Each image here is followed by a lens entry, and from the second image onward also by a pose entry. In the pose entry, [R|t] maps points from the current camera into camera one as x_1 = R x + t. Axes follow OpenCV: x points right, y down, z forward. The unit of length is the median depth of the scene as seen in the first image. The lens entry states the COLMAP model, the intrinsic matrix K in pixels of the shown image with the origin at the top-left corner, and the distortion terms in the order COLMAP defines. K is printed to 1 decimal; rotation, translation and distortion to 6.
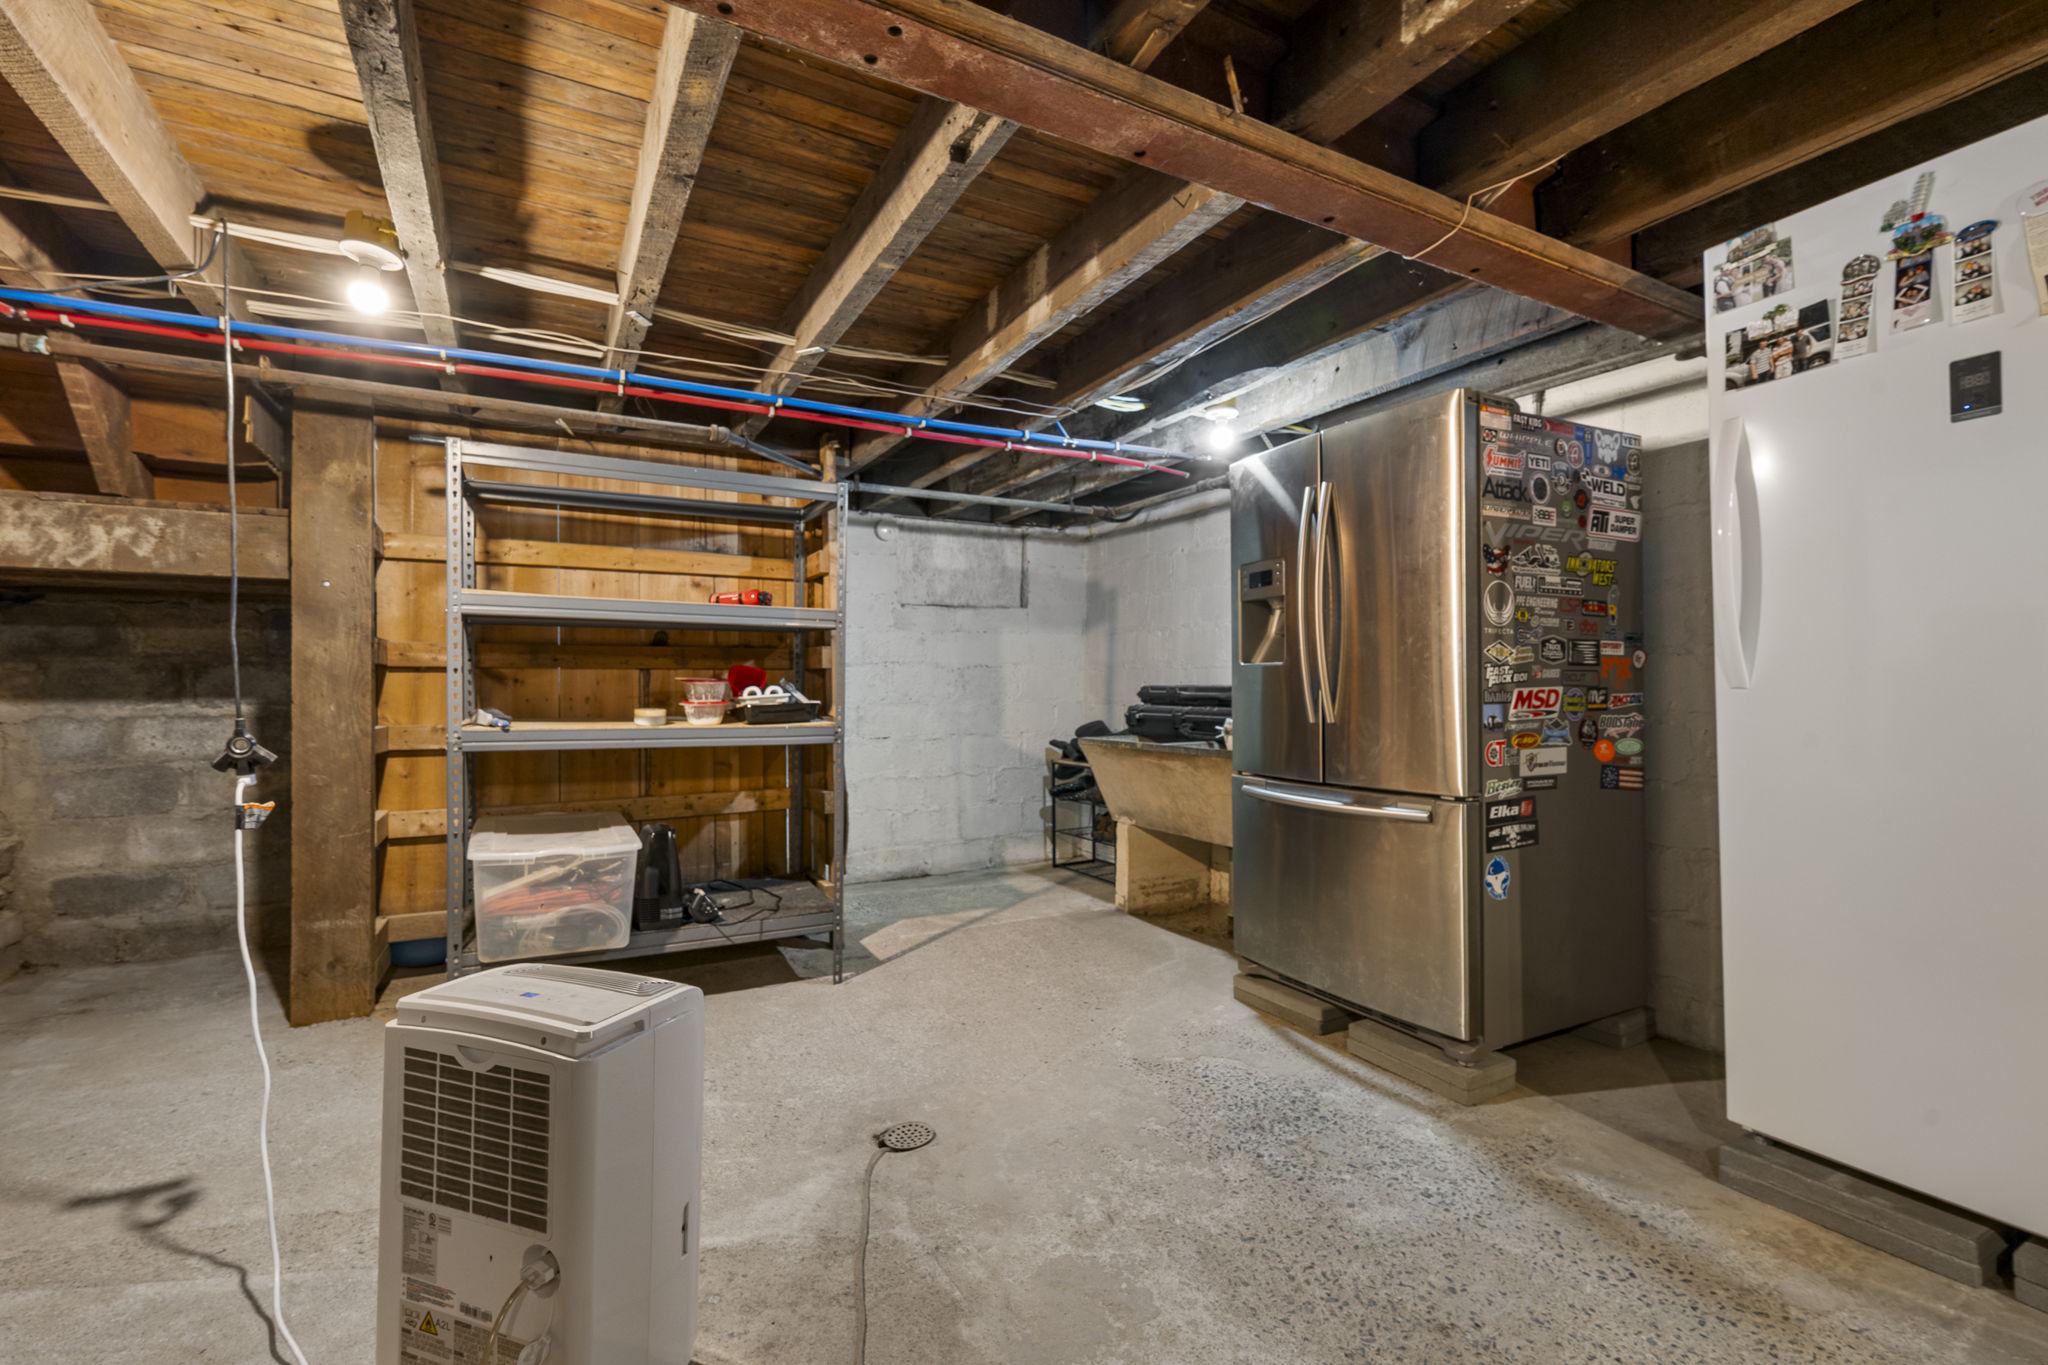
lens RADIAL K [[911.2, 0, 1031.9], [0, 911.2, 688.6], [0, 0, 1]] dist [0.001038, 0.000273]
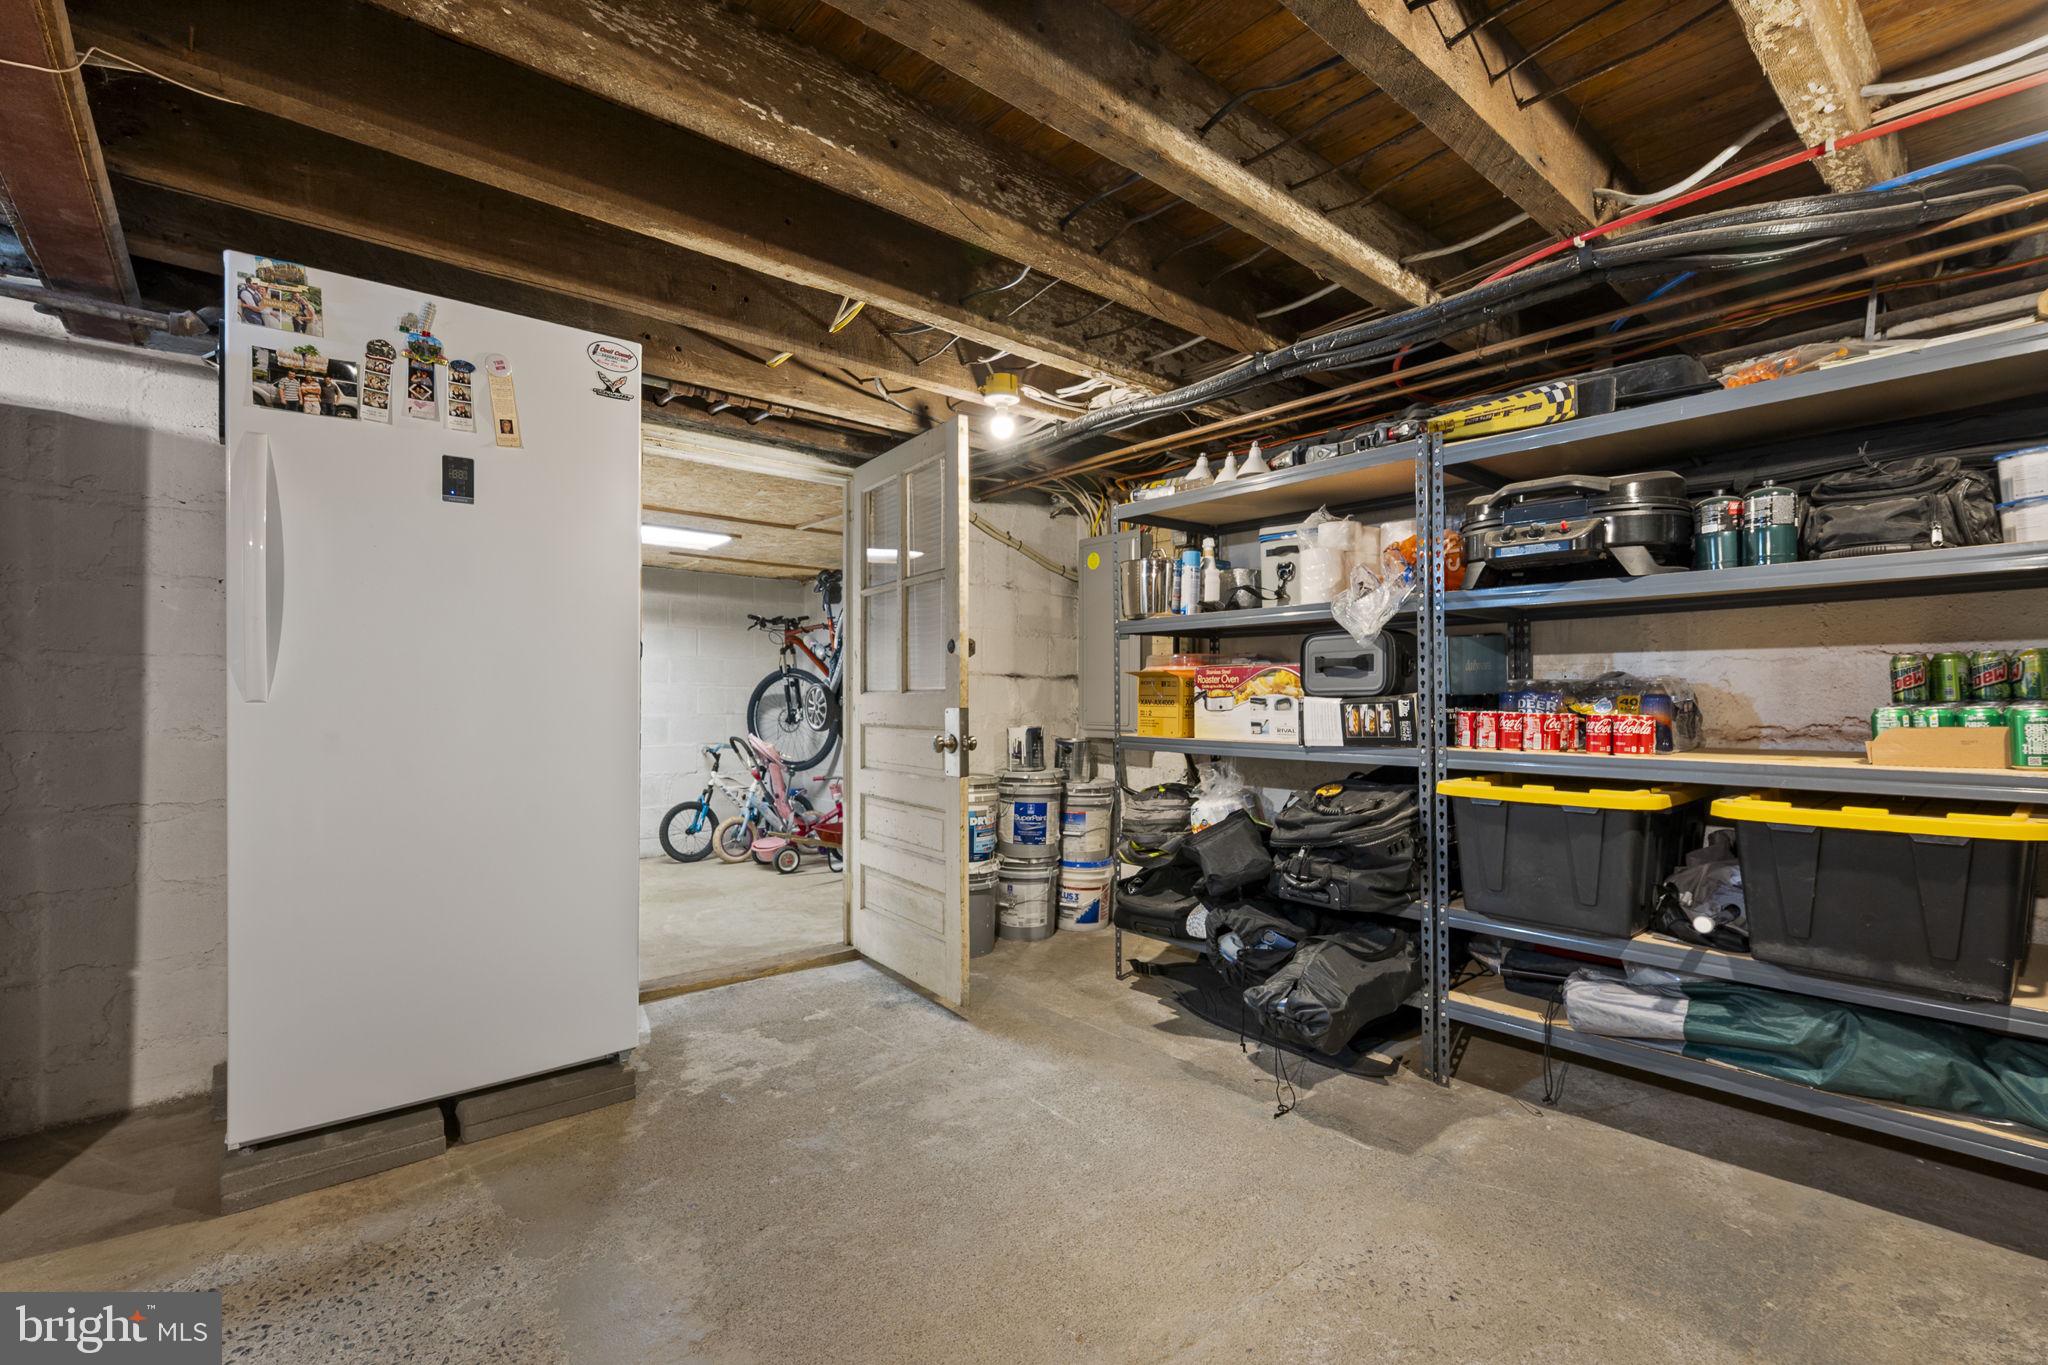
lens RADIAL K [[911.2, 0, 1029.9], [0, 911.2, 682.2], [0, 0, 1]] dist [0.001038, 0.000273]
pose [[-0.208837, 0.022089, 0.977701, -0.416369], [0.002641, 0.999754, -0.022023, 0.002696], [-0.977947, -0.002017, -0.208844, 0.406433]]
